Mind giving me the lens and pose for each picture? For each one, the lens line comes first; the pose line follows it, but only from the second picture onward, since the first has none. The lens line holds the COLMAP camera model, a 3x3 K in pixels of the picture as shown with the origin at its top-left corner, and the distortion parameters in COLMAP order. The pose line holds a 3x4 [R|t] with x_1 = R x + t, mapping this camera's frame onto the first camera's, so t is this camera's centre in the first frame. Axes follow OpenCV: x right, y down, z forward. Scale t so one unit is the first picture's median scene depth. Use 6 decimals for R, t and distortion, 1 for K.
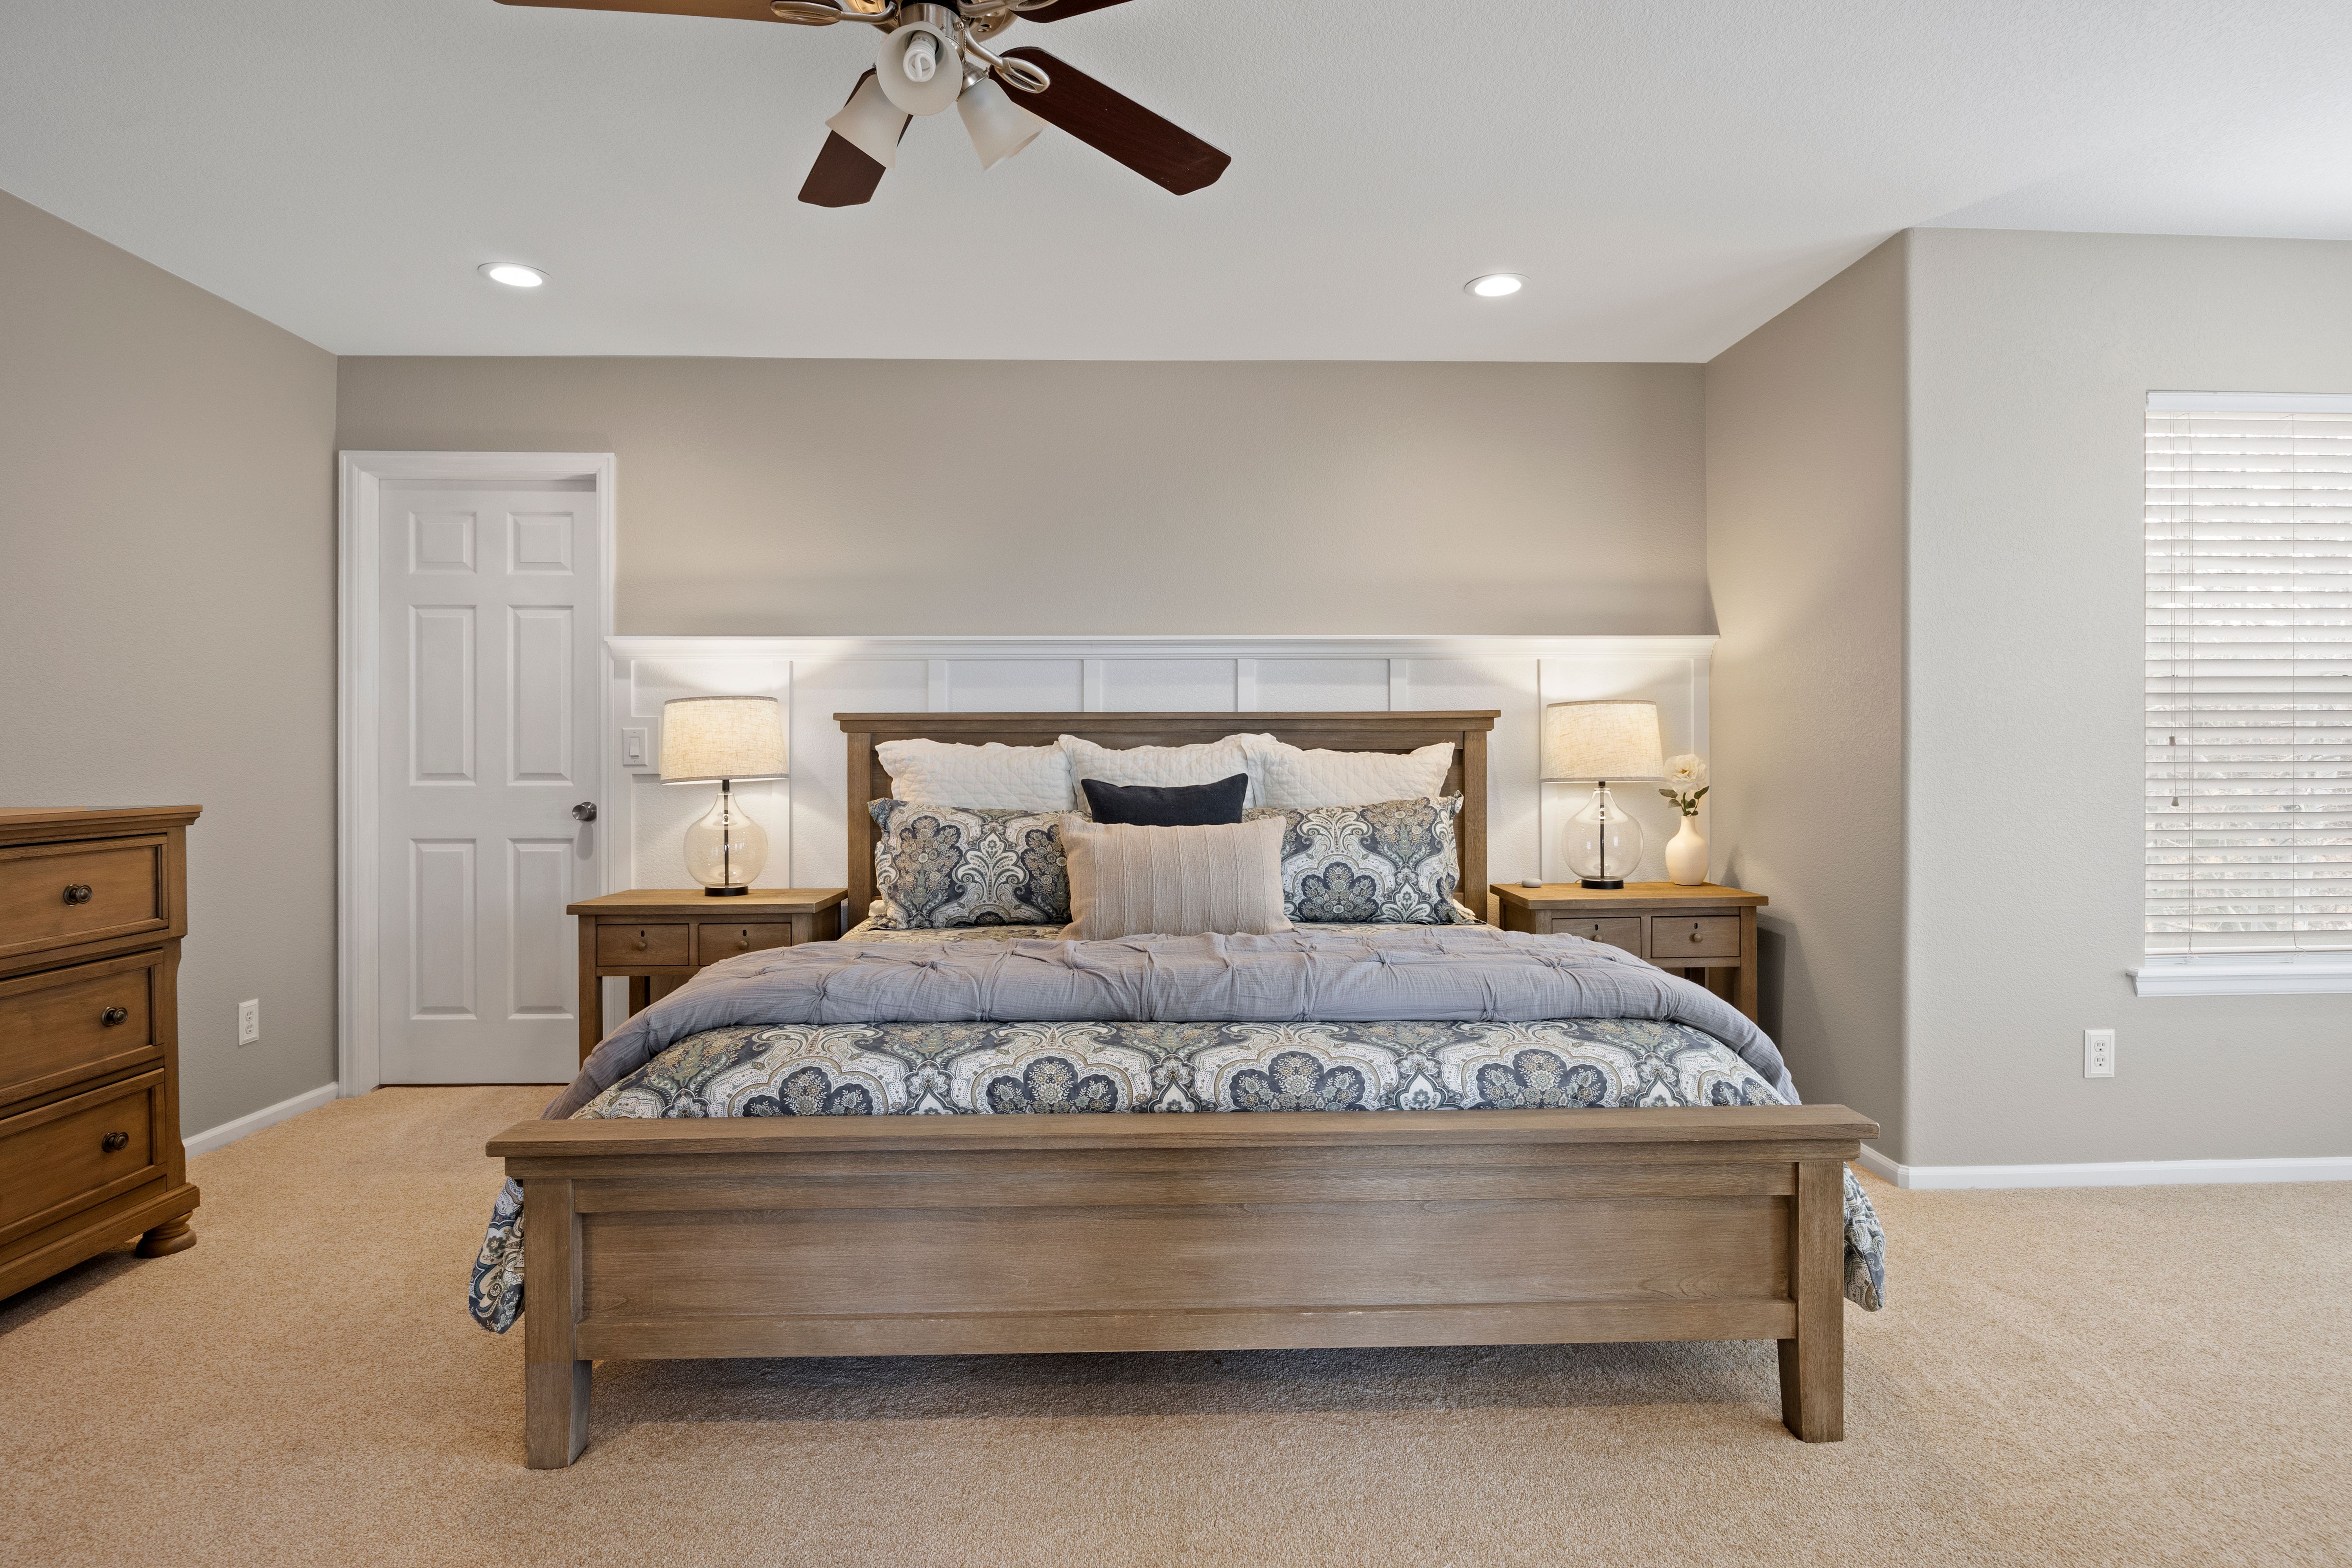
lens RADIAL K [[1246.3, 0, 1190.5], [0, 1246.3, 764.4], [0, 0, 1]] dist [-0.006266, -0.000433]
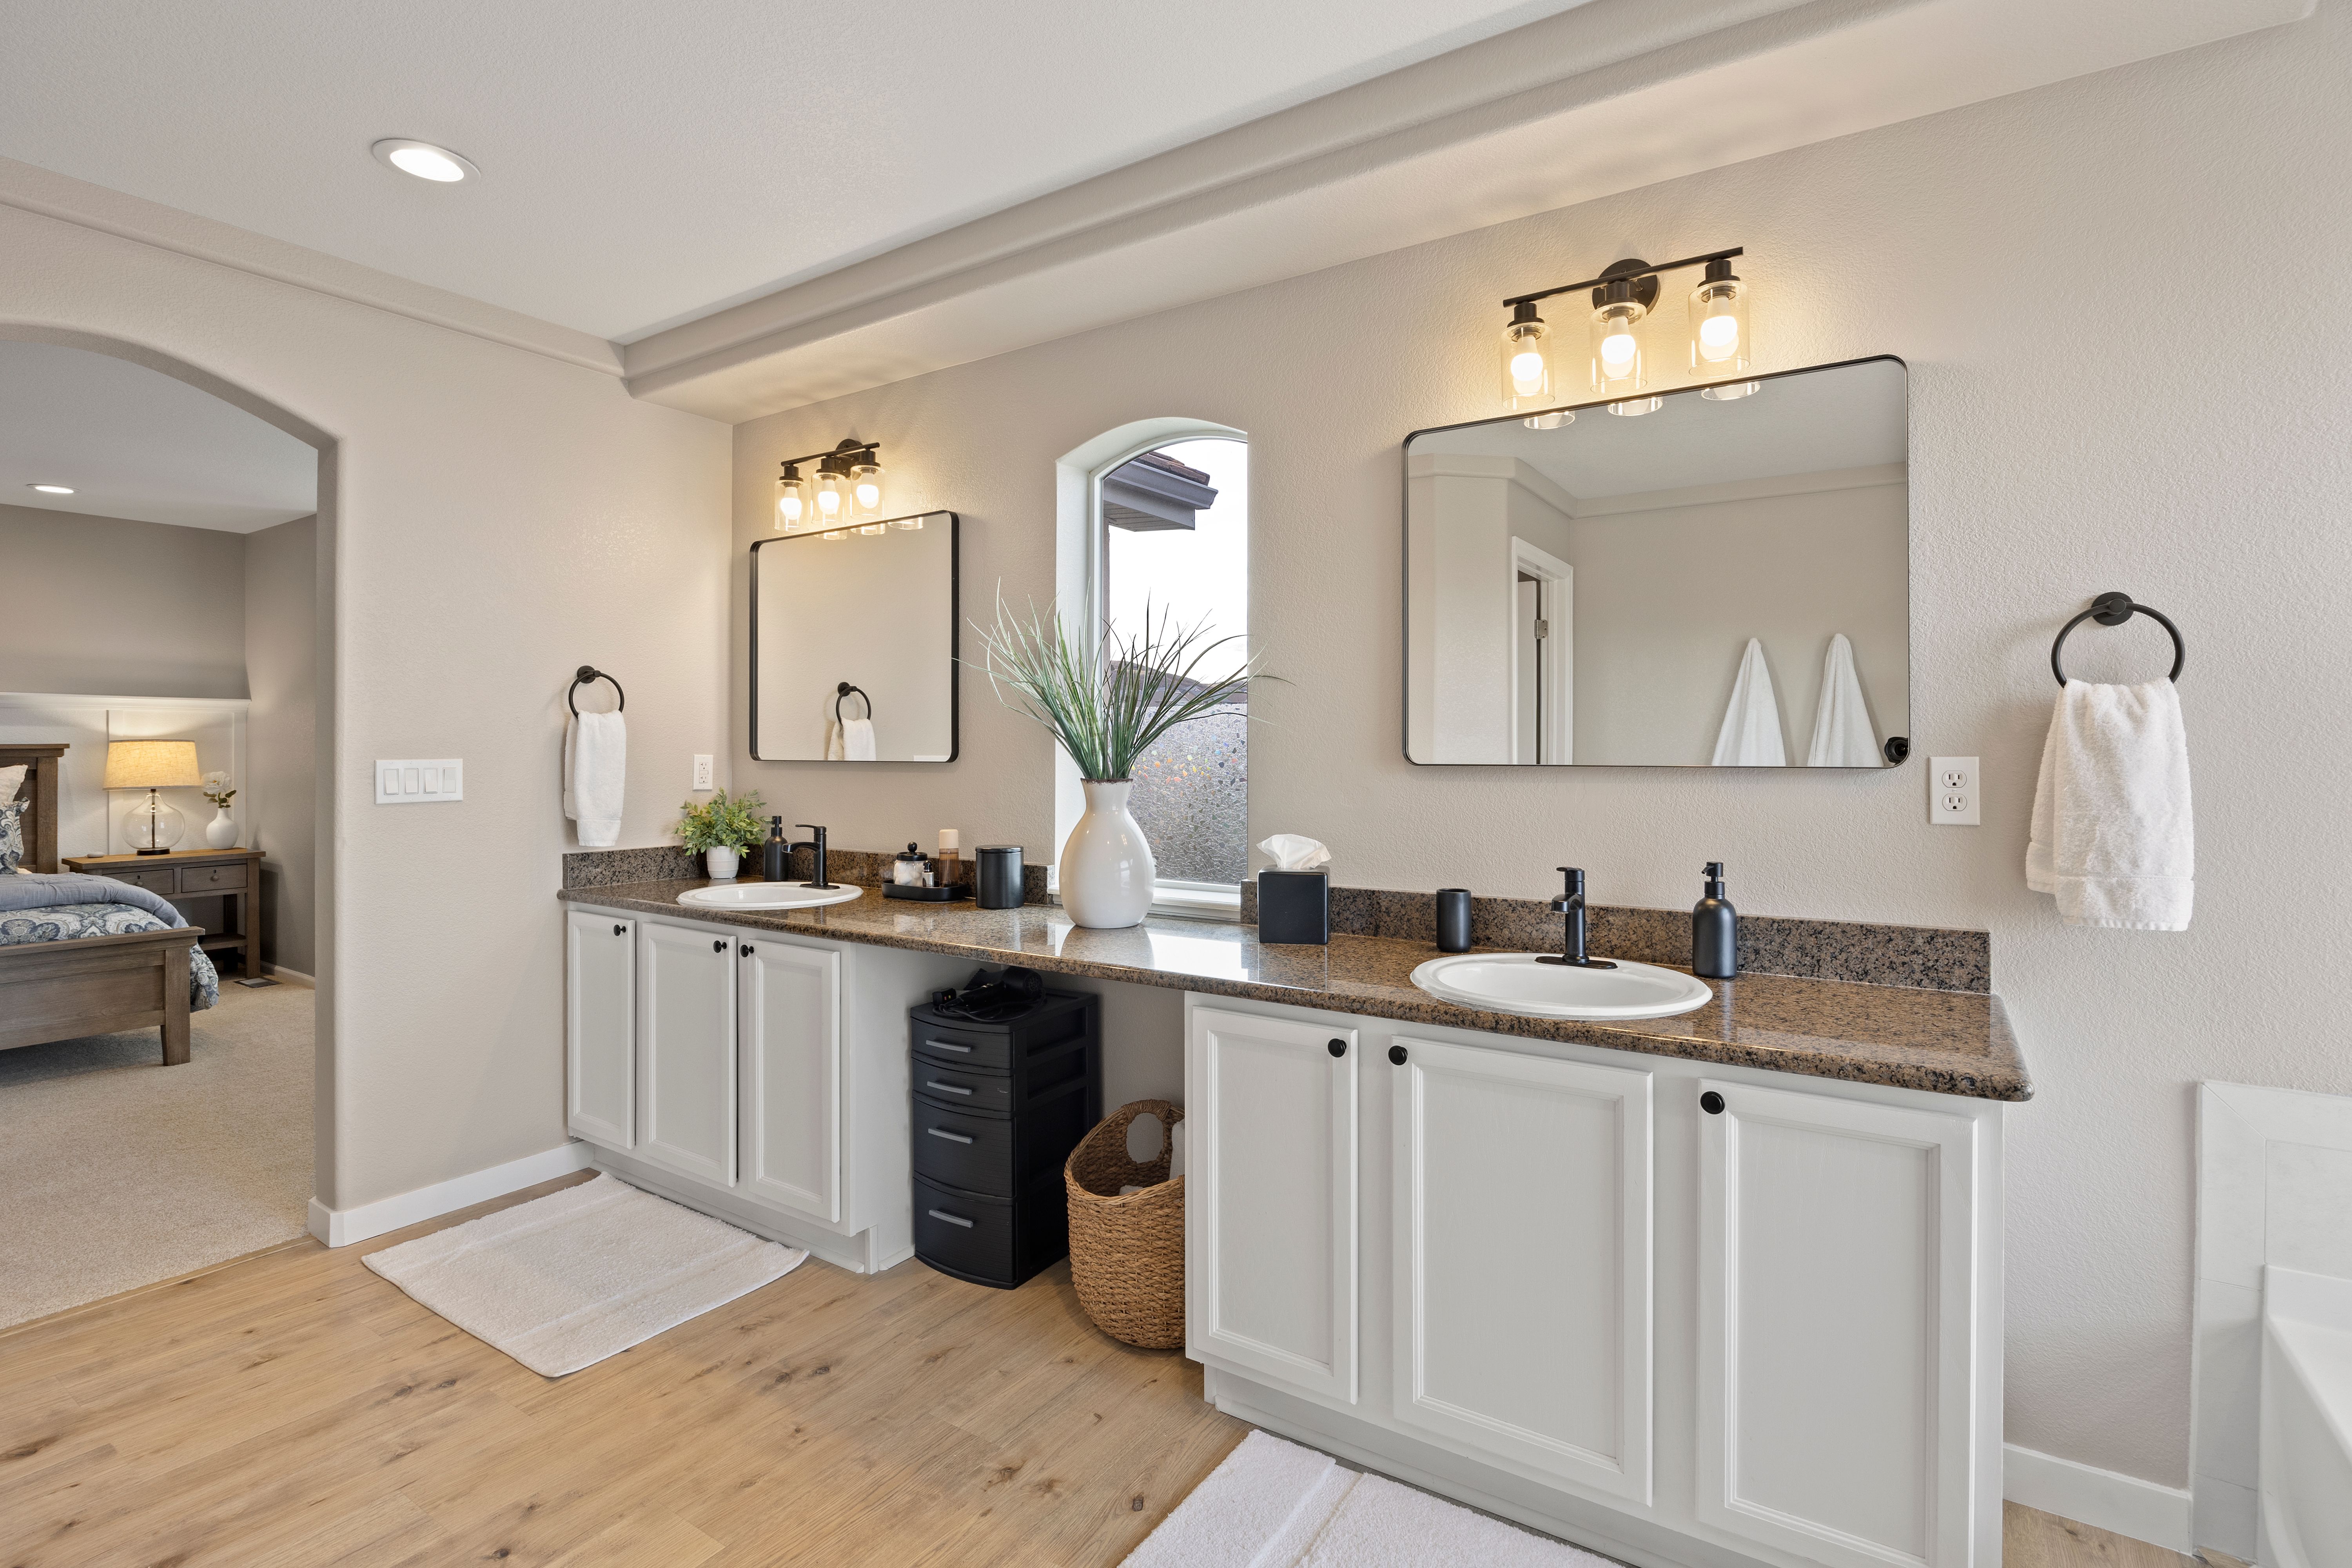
lens RADIAL K [[1088.9, 0, 1137.4], [0, 1088.9, 747.6], [0, 0, 1]] dist [-0.007783, -0.001139]
pose [[0.597262, 0.006095, 0.802023, -0.036032], [0.003350, 0.999943, -0.010094, -0.023513], [-0.802039, 0.008715, 0.597208, -0.951041]]
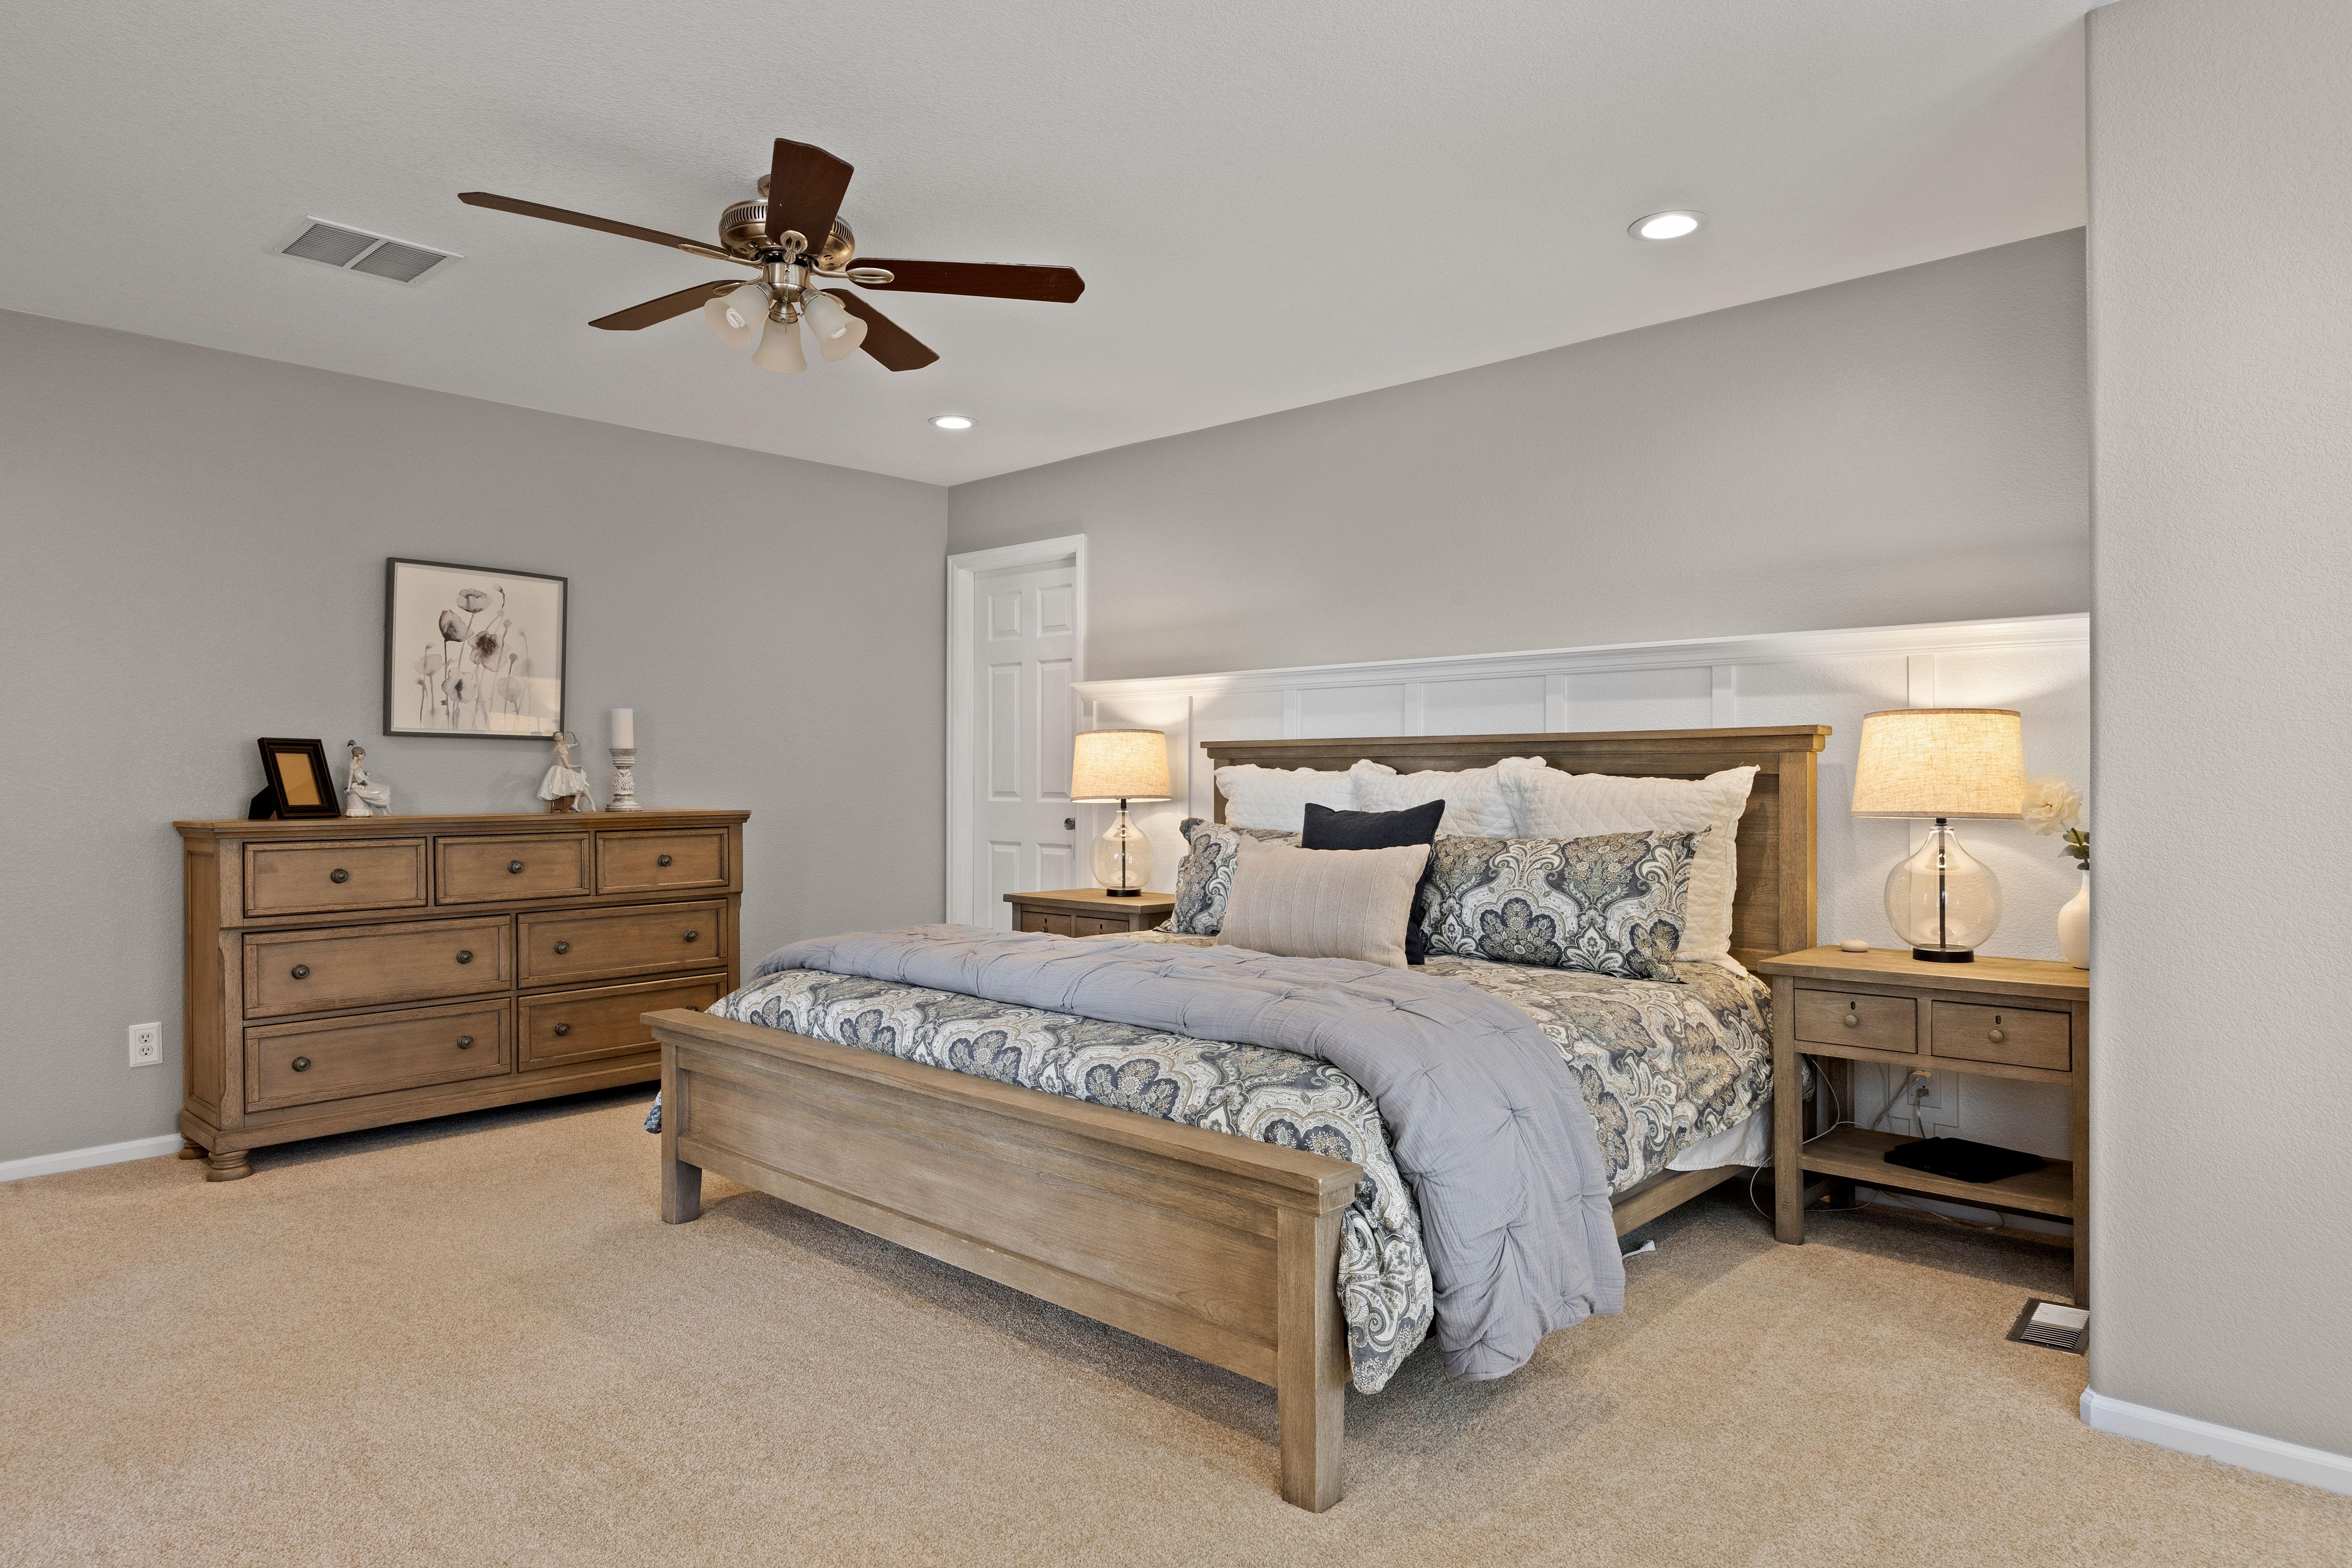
lens RADIAL K [[1391.5, 0, 1178.6], [0, 1391.5, 781.5], [0, 0, 1]] dist [-0.004878, 0.000834]
pose [[0.711538, 0.004630, -0.702632, 0.647495], [-0.005981, 0.999982, 0.000533, -0.006253], [0.702622, 0.003823, 0.711553, 0.094221]]
